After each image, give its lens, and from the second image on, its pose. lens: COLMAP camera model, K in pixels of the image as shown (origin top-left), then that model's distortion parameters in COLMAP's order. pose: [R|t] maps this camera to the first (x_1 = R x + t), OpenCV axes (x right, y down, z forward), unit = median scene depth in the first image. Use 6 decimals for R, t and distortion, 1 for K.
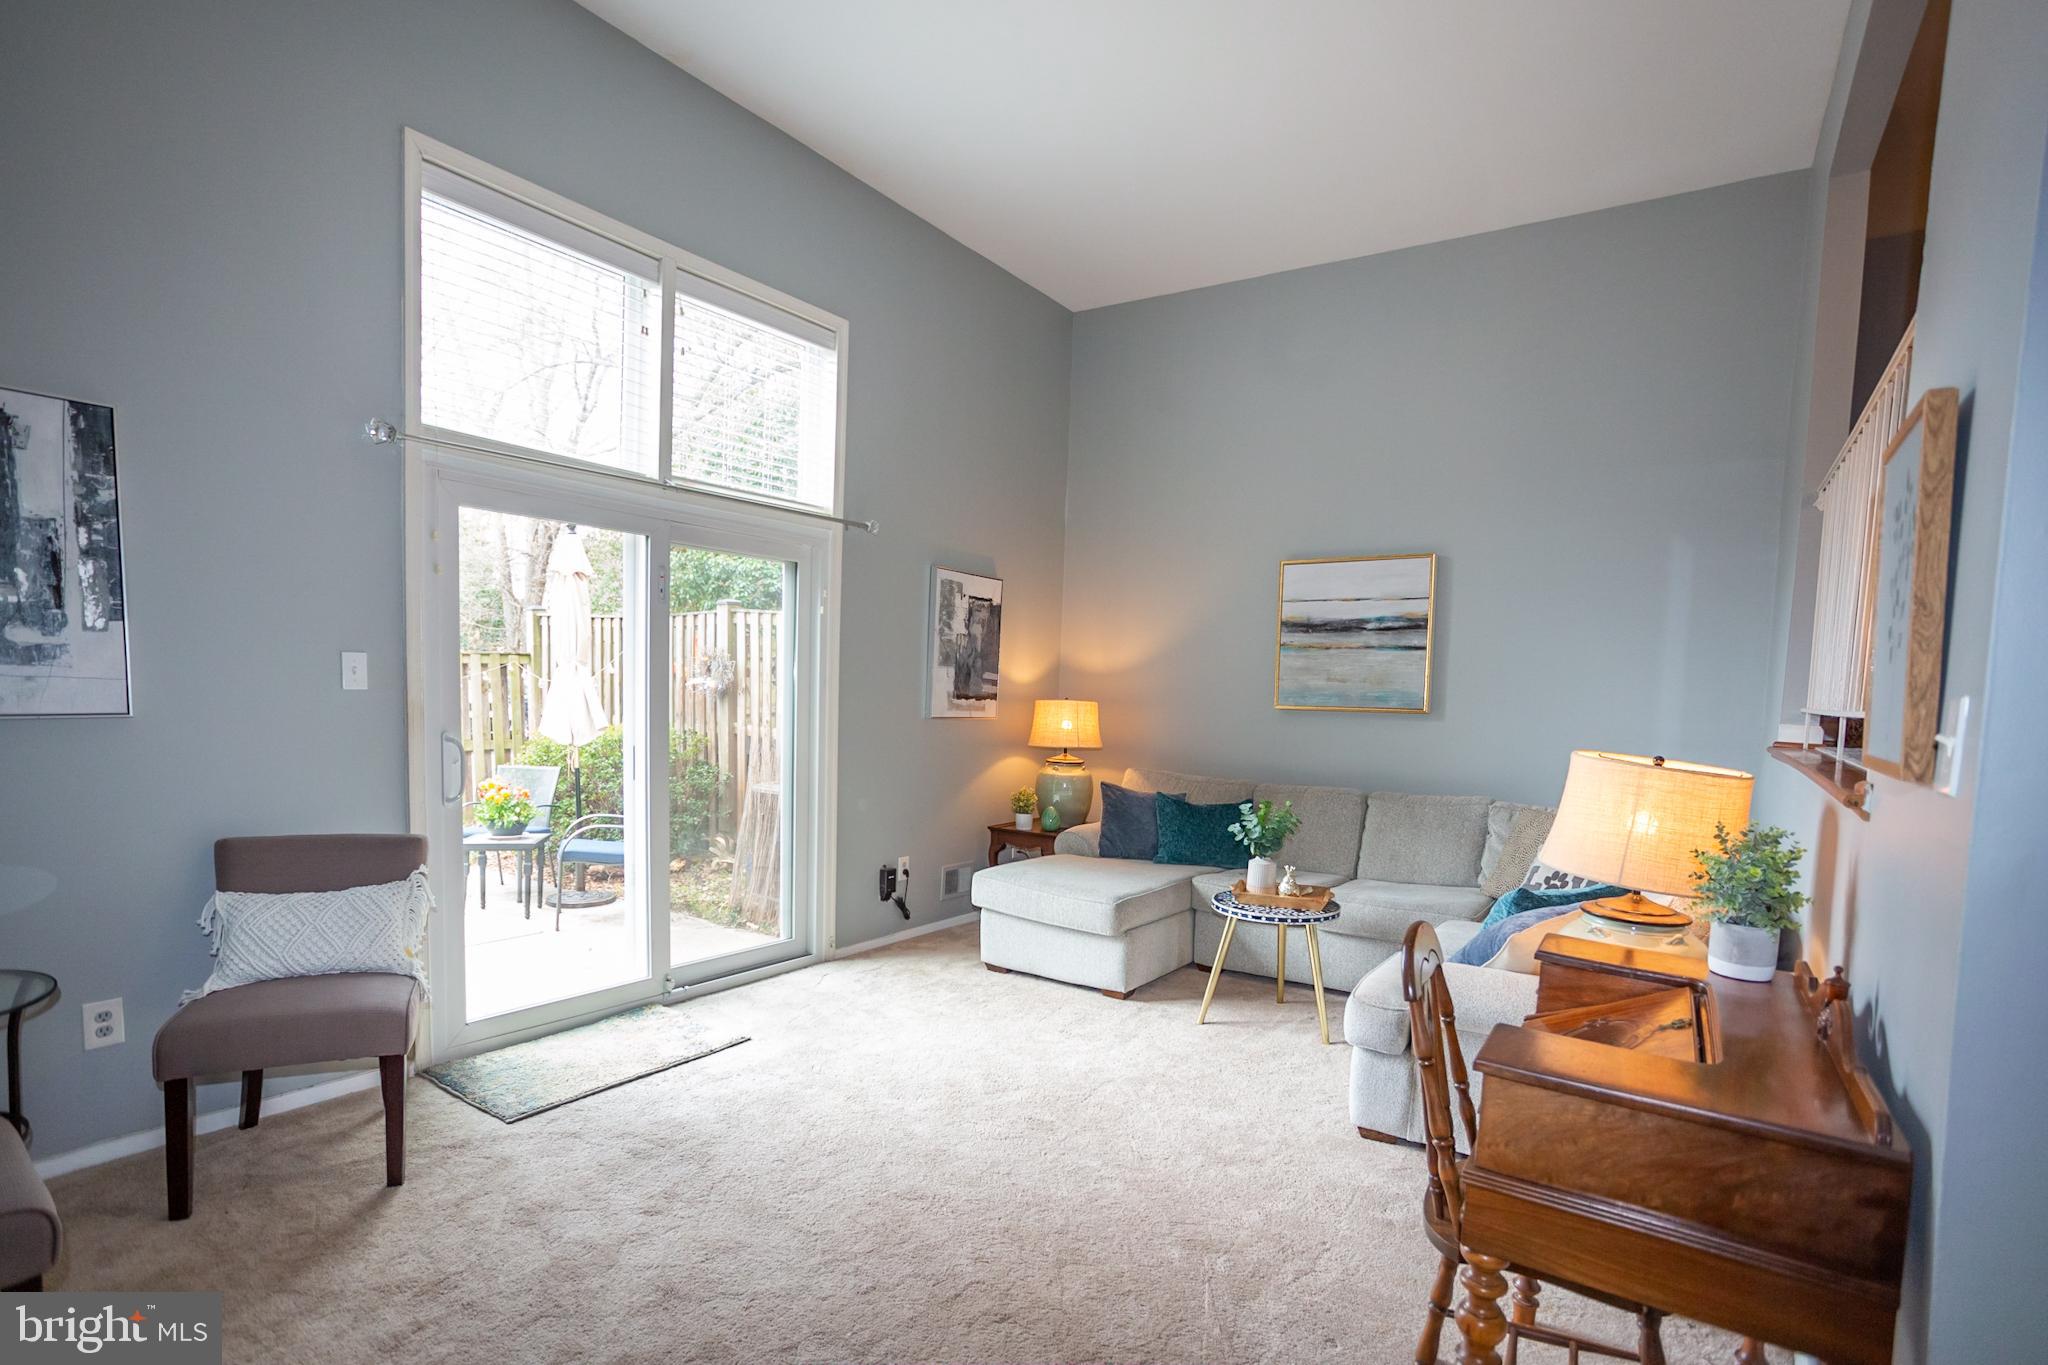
lens RADIAL K [[978.5, 0, 1039.4], [0, 978.5, 754.3], [0, 0, 1]] dist [-0.038438, 0.022925]
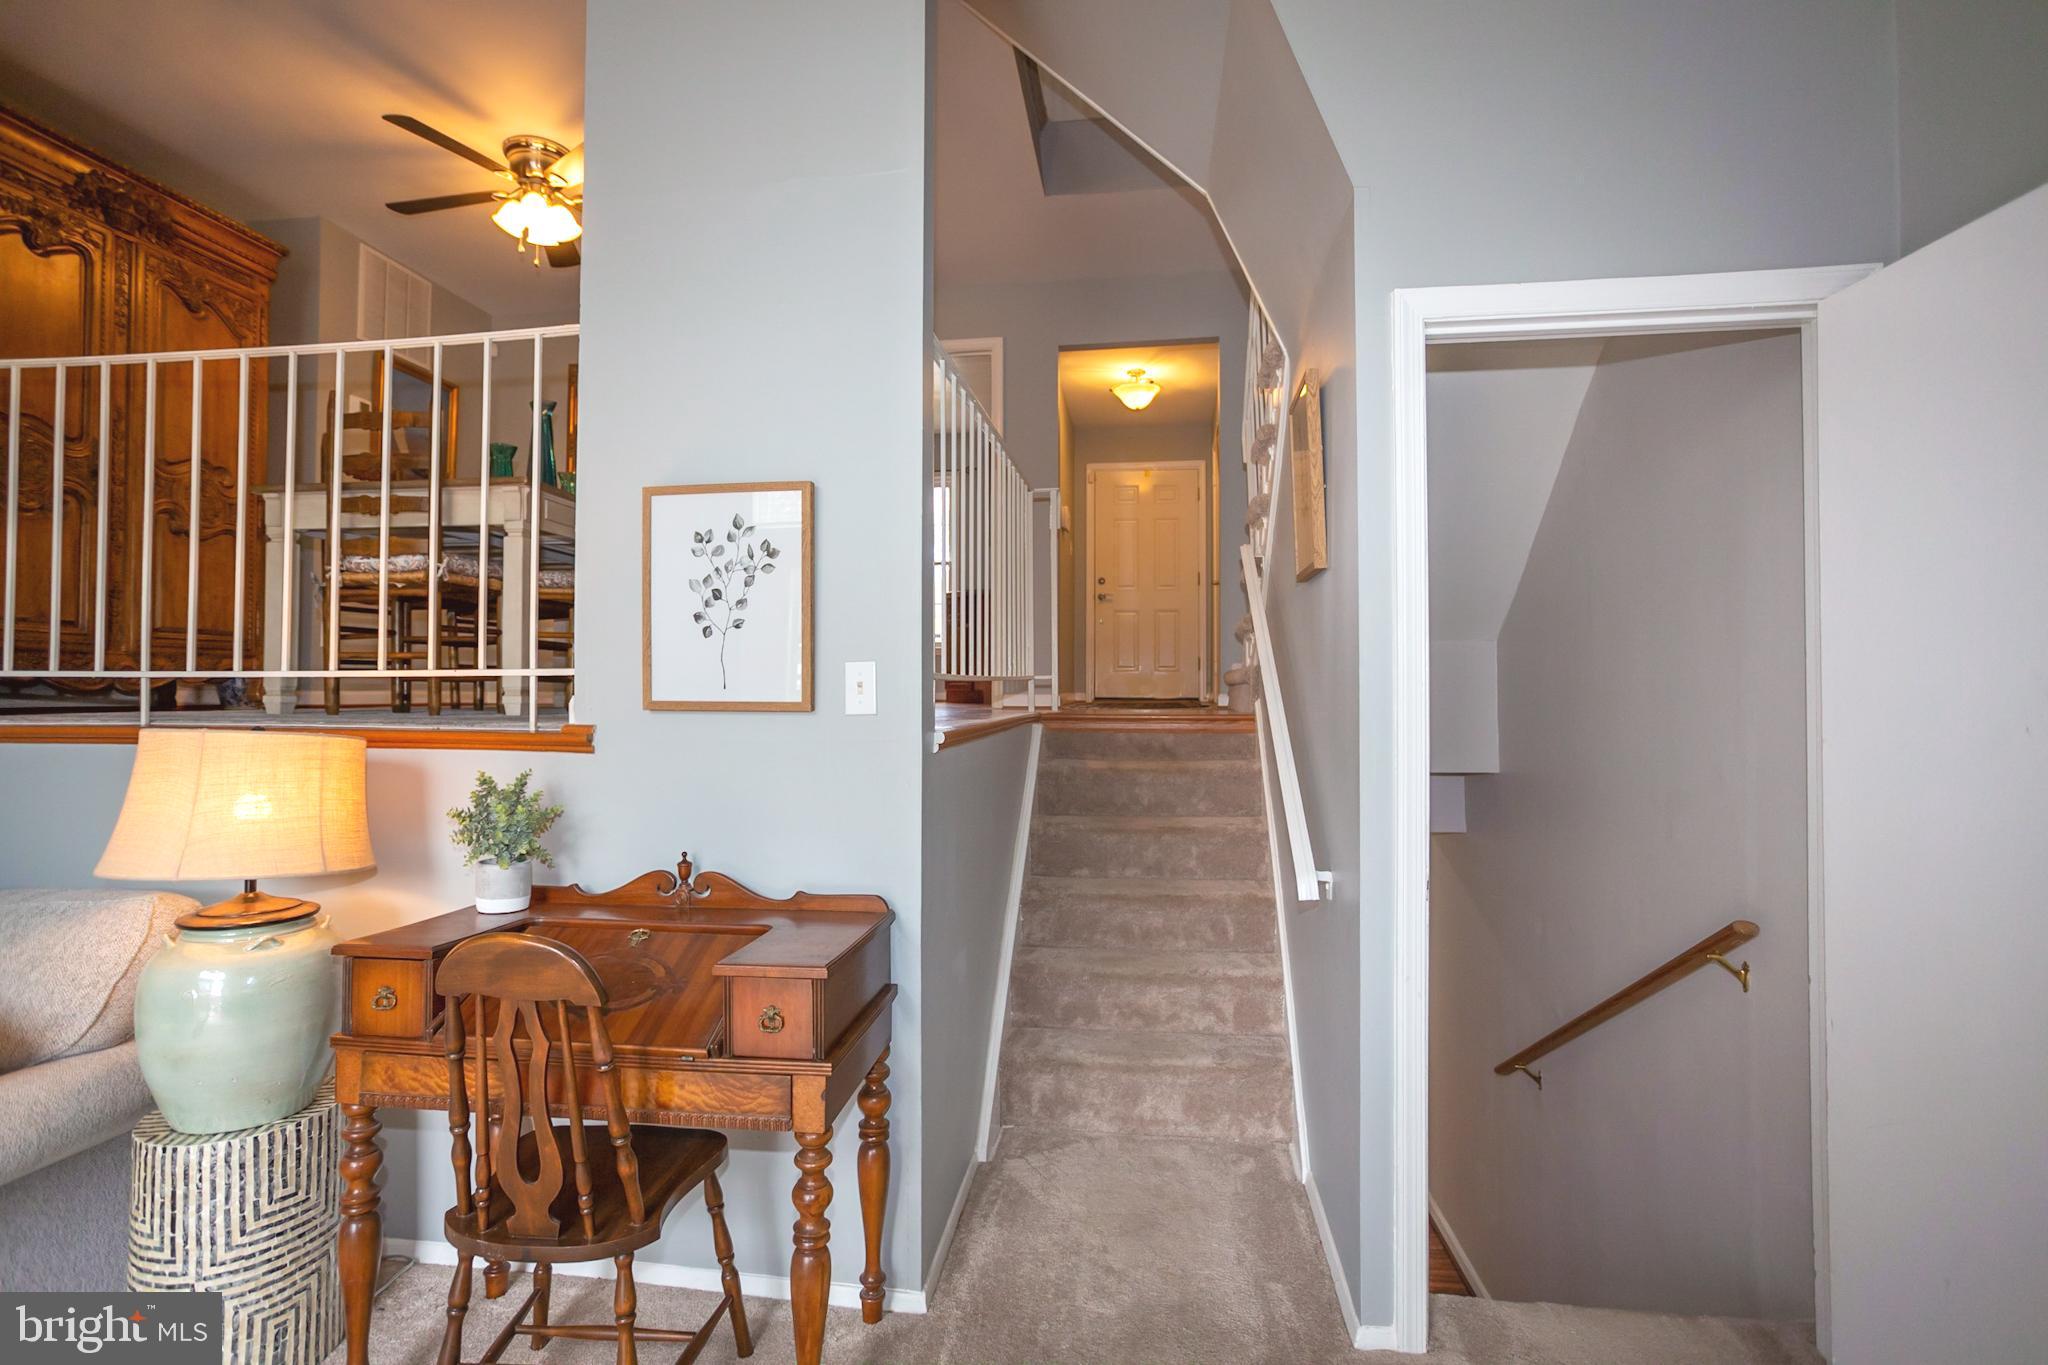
lens RADIAL K [[978.5, 0, 1006.3], [0, 978.5, 680.3], [0, 0, 1]] dist [-0.038438, 0.022925]
pose [[-0.418618, -0.022546, 0.907883, -0.184332], [0.048618, 0.997702, 0.047194, -0.020653], [-0.906860, 0.063896, -0.416560, 0.331903]]
